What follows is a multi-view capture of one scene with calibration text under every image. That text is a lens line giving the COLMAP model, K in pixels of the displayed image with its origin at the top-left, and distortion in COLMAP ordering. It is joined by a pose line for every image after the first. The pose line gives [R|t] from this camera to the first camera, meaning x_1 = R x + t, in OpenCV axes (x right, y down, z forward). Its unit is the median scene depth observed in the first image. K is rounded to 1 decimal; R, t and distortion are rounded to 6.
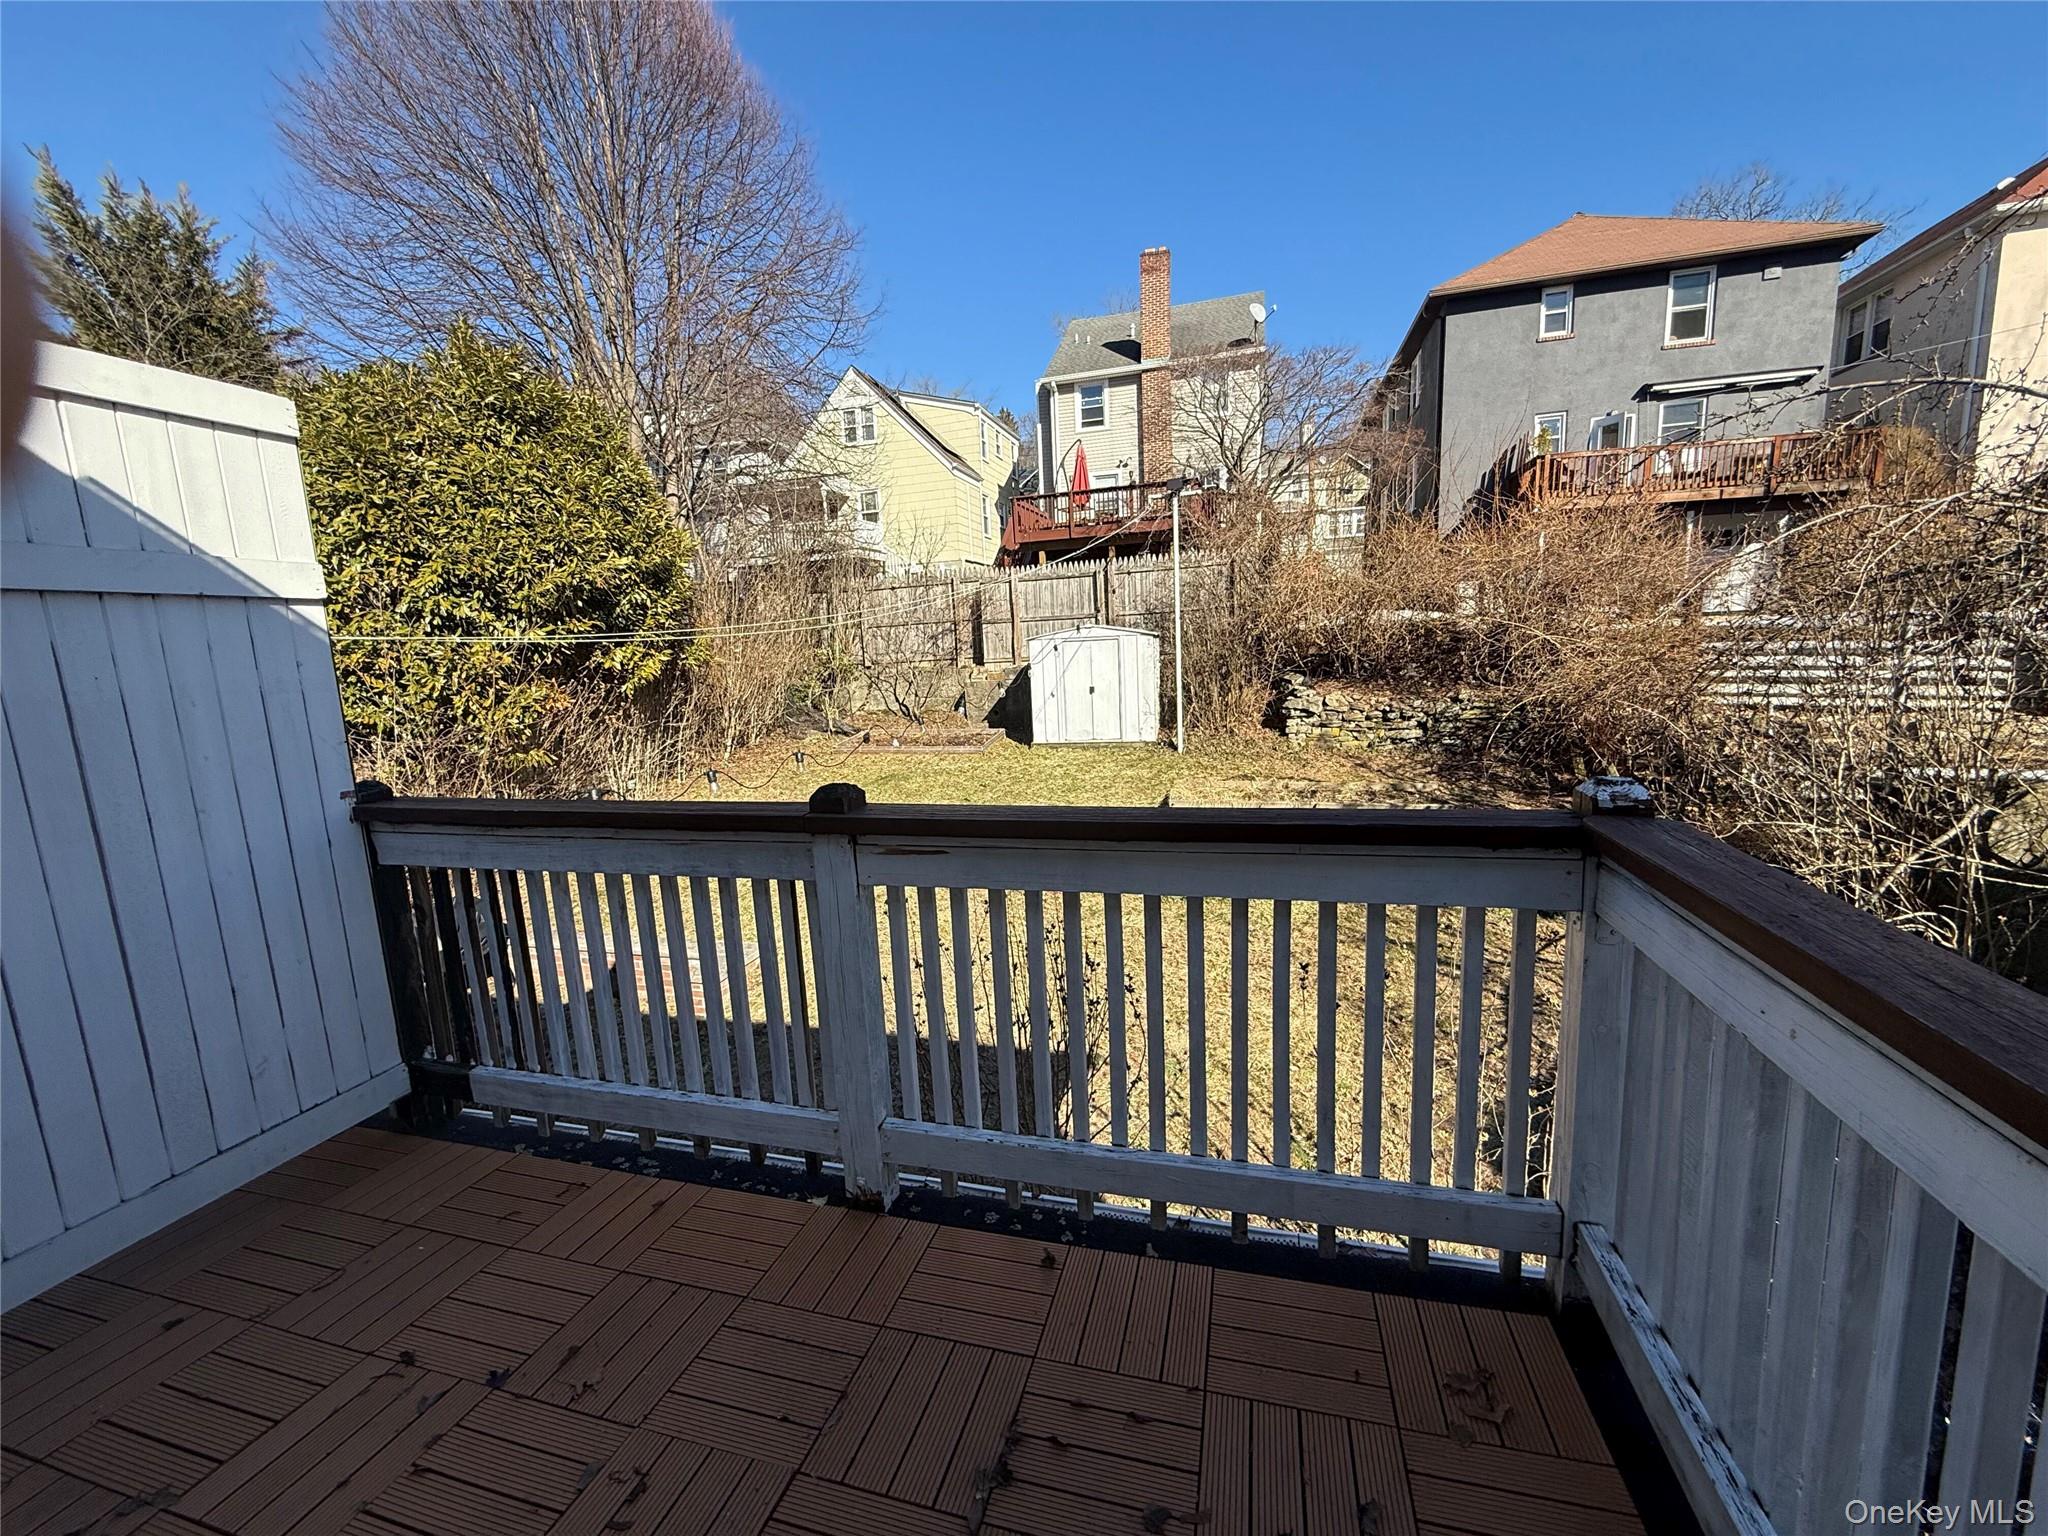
lens RADIAL K [[818.5, 0, 1018.4], [0, 818.5, 763.7], [0, 0, 1]] dist [-0.000866, 0.000474]
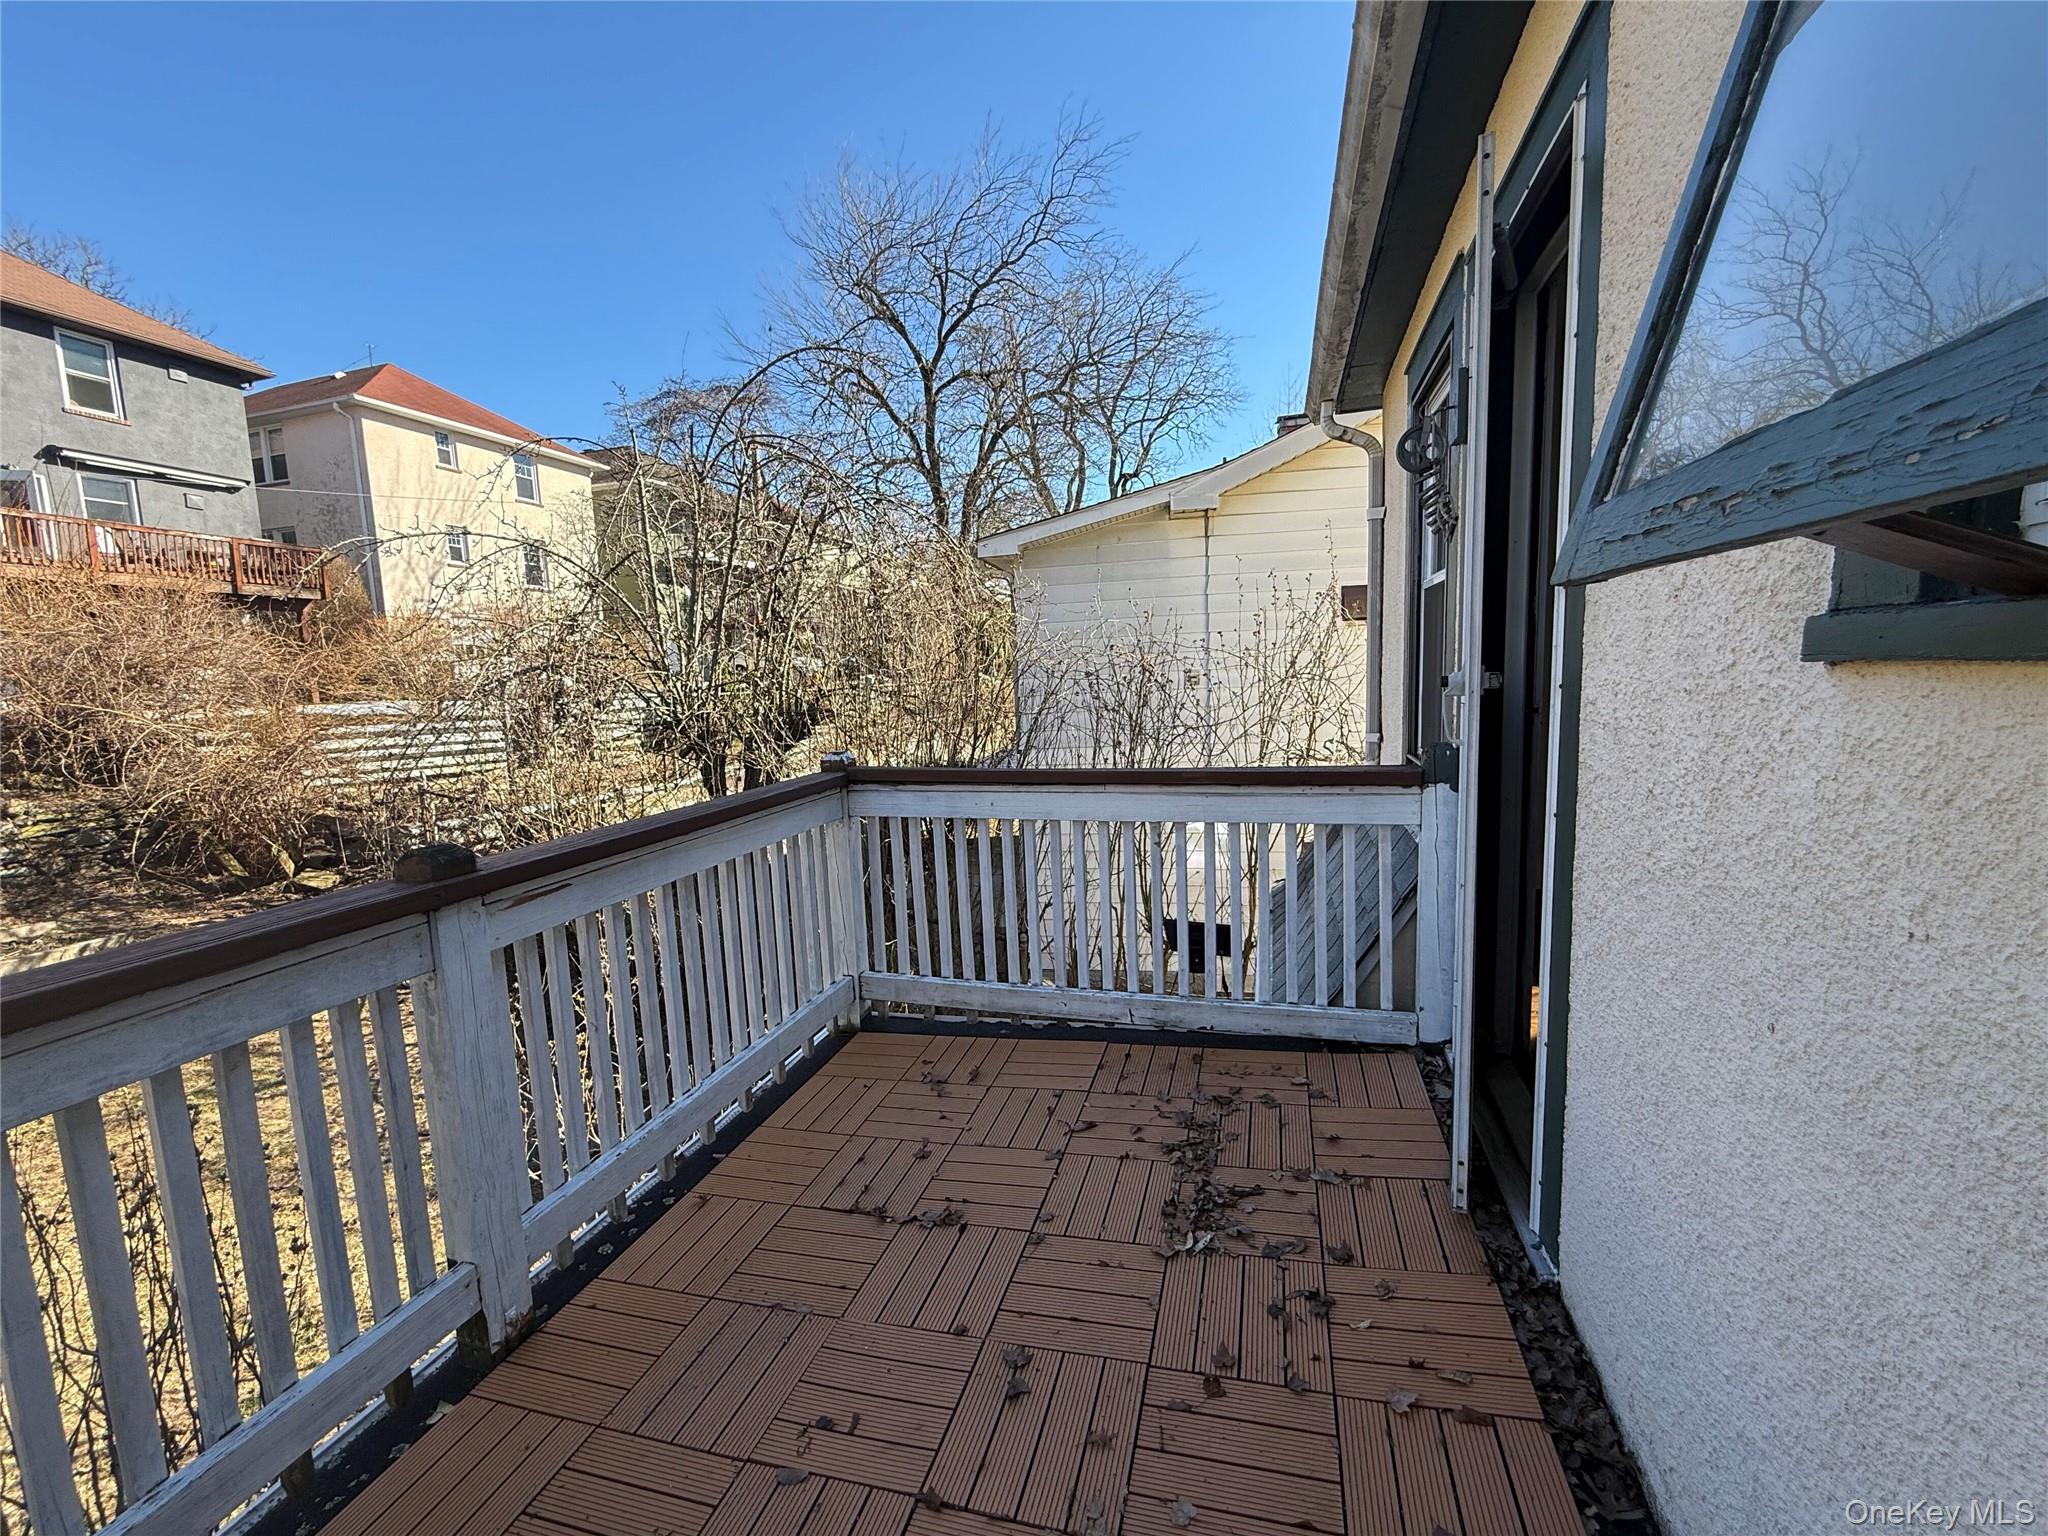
lens RADIAL K [[818.5, 0, 1018.4], [0, 818.5, 763.7], [0, 0, 1]] dist [-0.000866, 0.000474]
pose [[0.016934, -0.072127, 0.997252, -0.104717], [0.189589, 0.979532, 0.067626, -0.000162], [-0.981718, 0.187922, 0.030262, 0.038568]]
